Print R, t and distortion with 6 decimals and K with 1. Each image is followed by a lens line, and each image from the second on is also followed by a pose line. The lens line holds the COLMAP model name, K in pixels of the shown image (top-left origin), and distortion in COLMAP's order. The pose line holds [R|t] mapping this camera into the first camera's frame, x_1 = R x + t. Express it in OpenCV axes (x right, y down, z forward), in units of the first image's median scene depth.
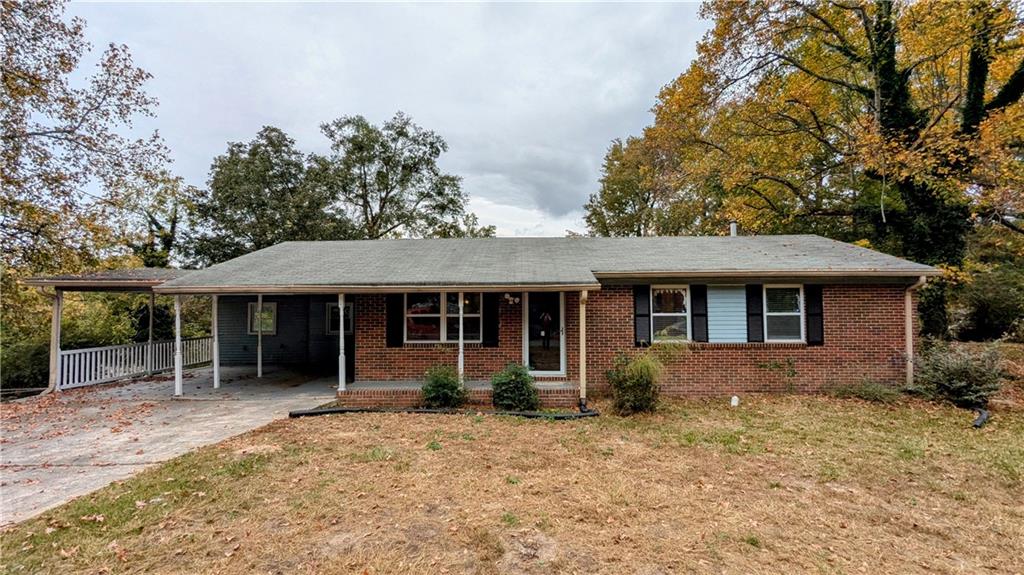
lens RADIAL K [[481.2, 0, 512.3], [0, 481.2, 287.8], [0, 0, 1]] dist [-0.000287, -0.000201]
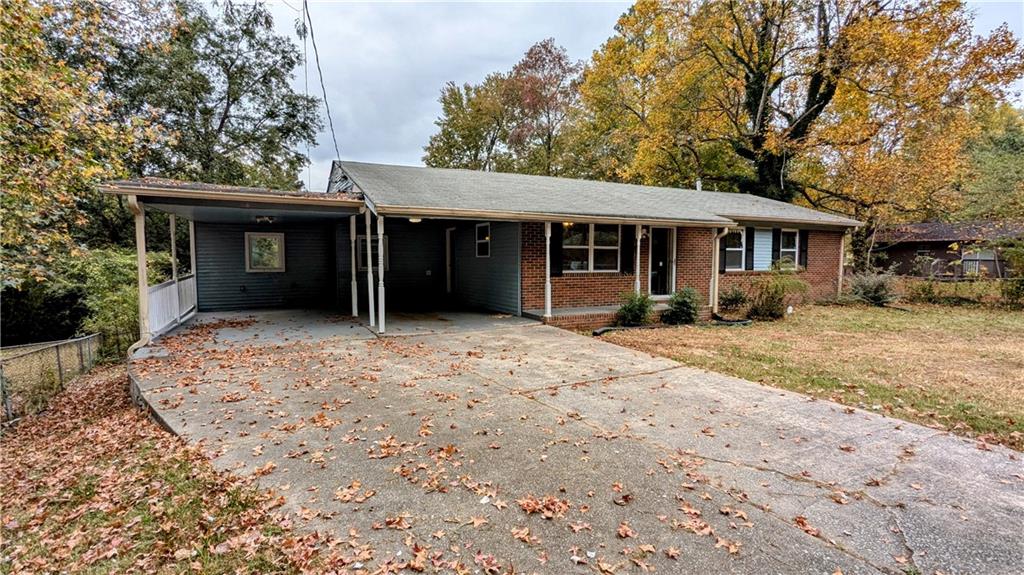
lens RADIAL K [[481.2, 0, 512.8], [0, 481.2, 289.0], [0, 0, 1]] dist [-0.000287, -0.000201]
pose [[0.886071, -0.024272, 0.462914, -0.809351], [-0.028130, 0.993972, 0.105961, 0.041009], [-0.462696, -0.106910, 0.880047, 0.117874]]
